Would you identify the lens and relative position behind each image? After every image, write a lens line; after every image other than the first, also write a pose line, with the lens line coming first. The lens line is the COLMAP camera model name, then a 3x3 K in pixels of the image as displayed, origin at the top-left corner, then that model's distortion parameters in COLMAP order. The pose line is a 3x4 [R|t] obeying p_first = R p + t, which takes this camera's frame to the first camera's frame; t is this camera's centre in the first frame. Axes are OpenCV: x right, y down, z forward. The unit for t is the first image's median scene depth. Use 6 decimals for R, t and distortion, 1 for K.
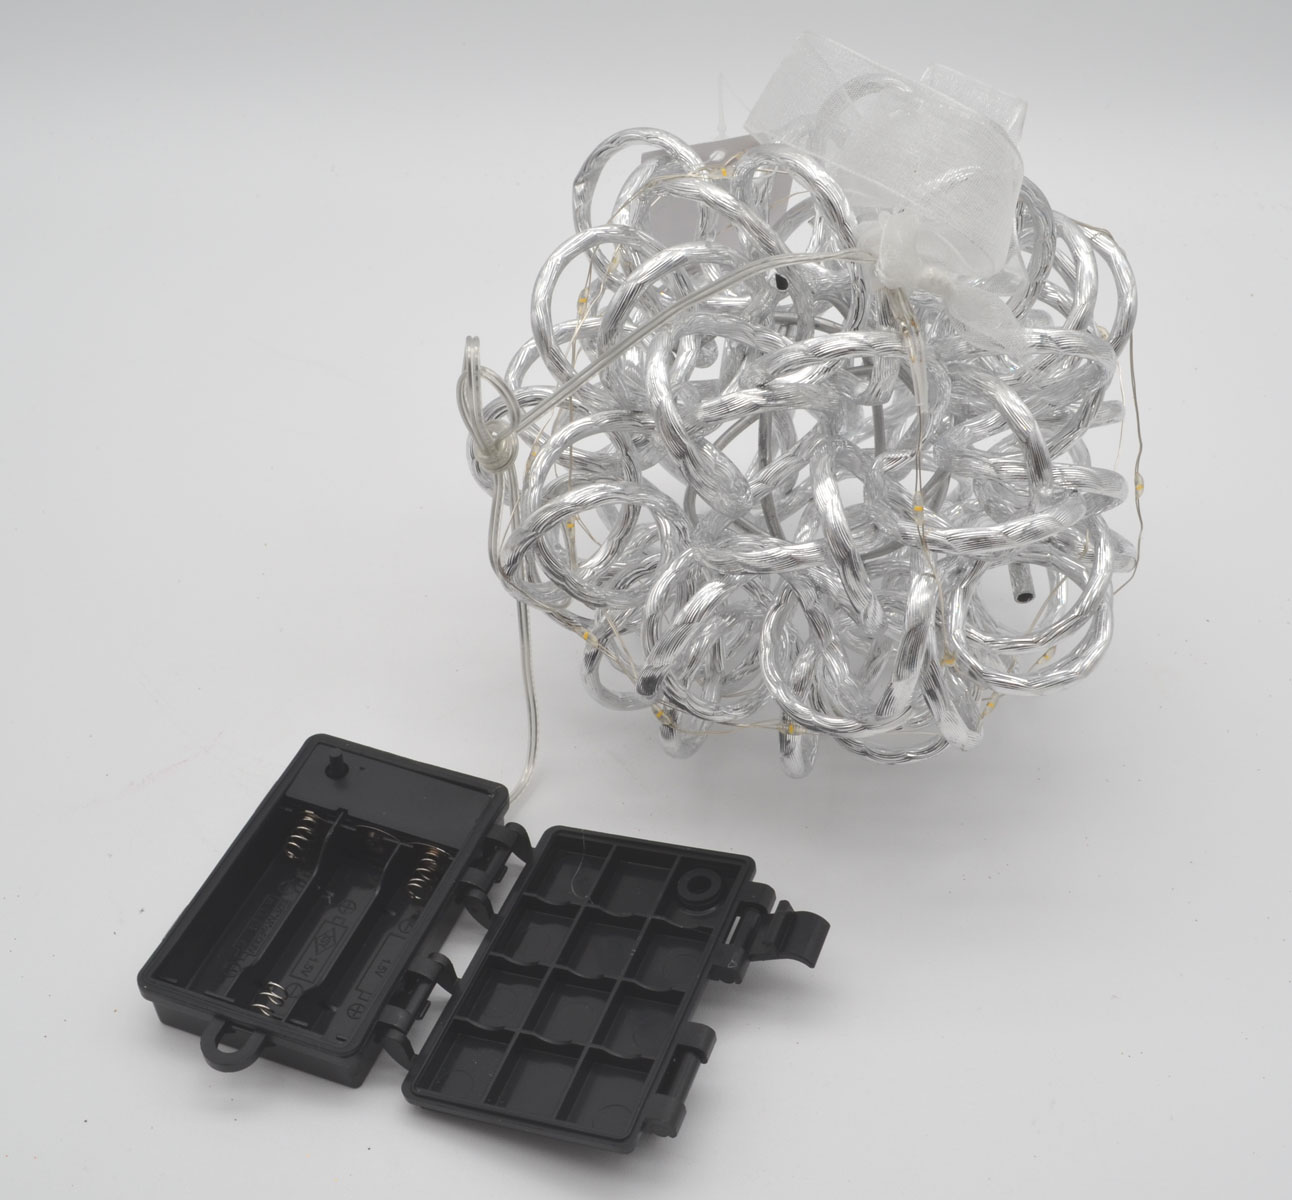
lens RADIAL K [[1662.0, 0, 646.0], [0, 1662.0, 600.0], [0, 0, 1]] dist [-0.137258, 0.040236]
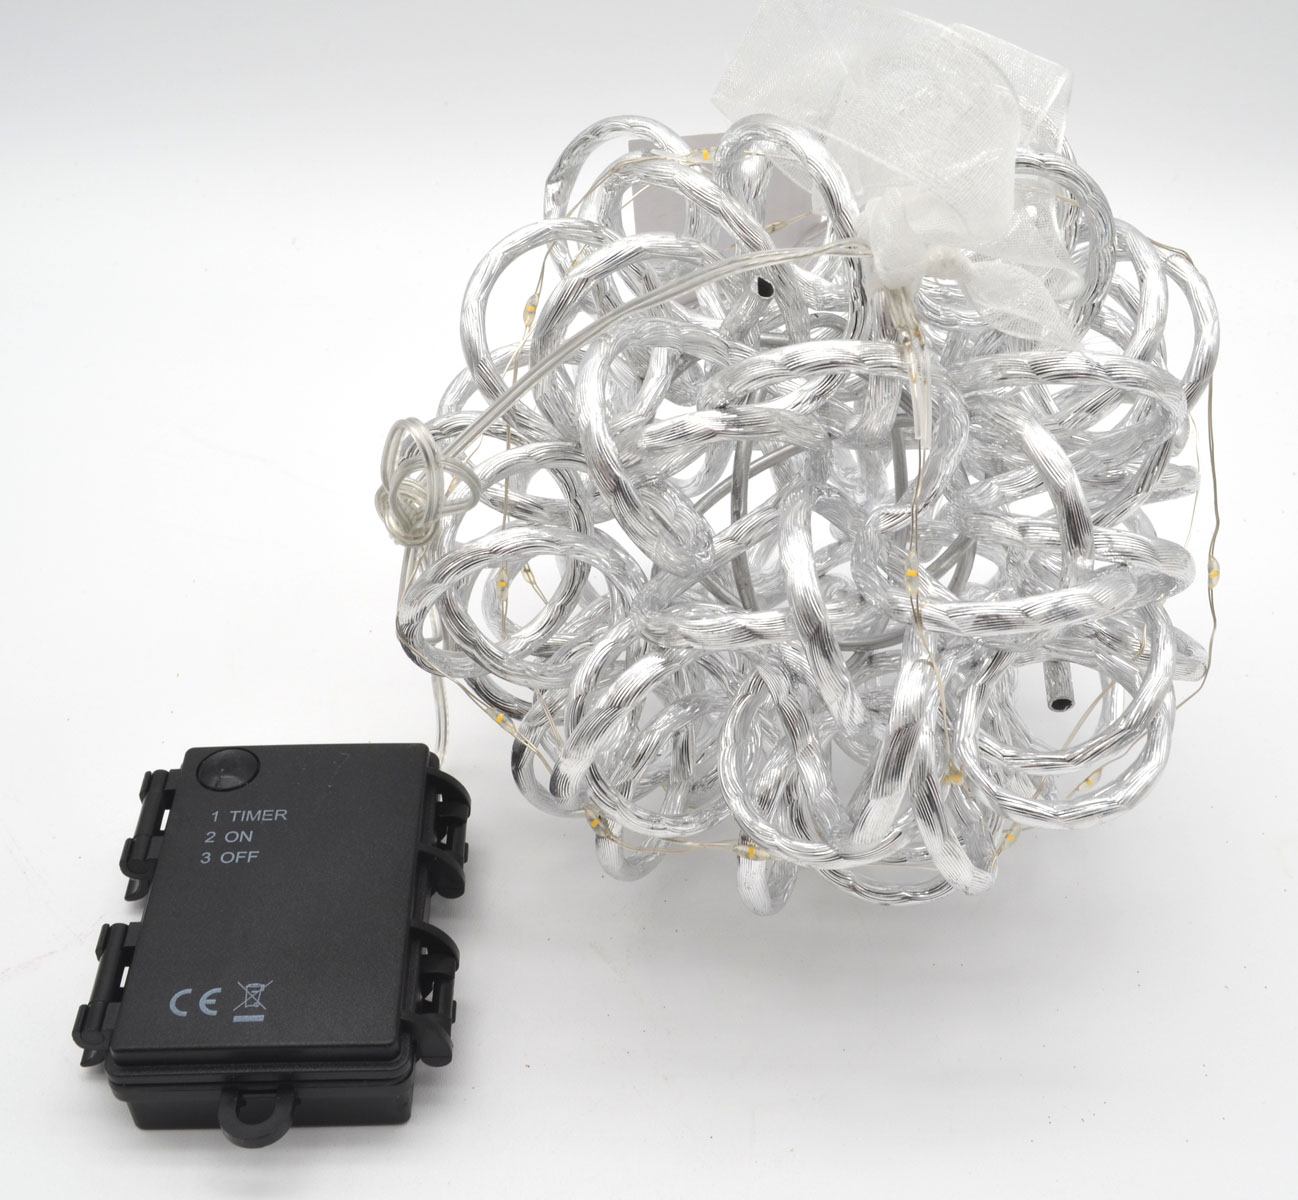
lens RADIAL K [[1669.7, 0, 649.0], [0, 1669.7, 600.0], [0, 0, 1]] dist [-0.137258, 0.040236]
pose [[0.996883, 0.056105, -0.055474, 0.077282], [-0.059727, 0.996034, -0.065942, 0.013398], [0.051554, 0.069050, 0.996280, 0.205083]]
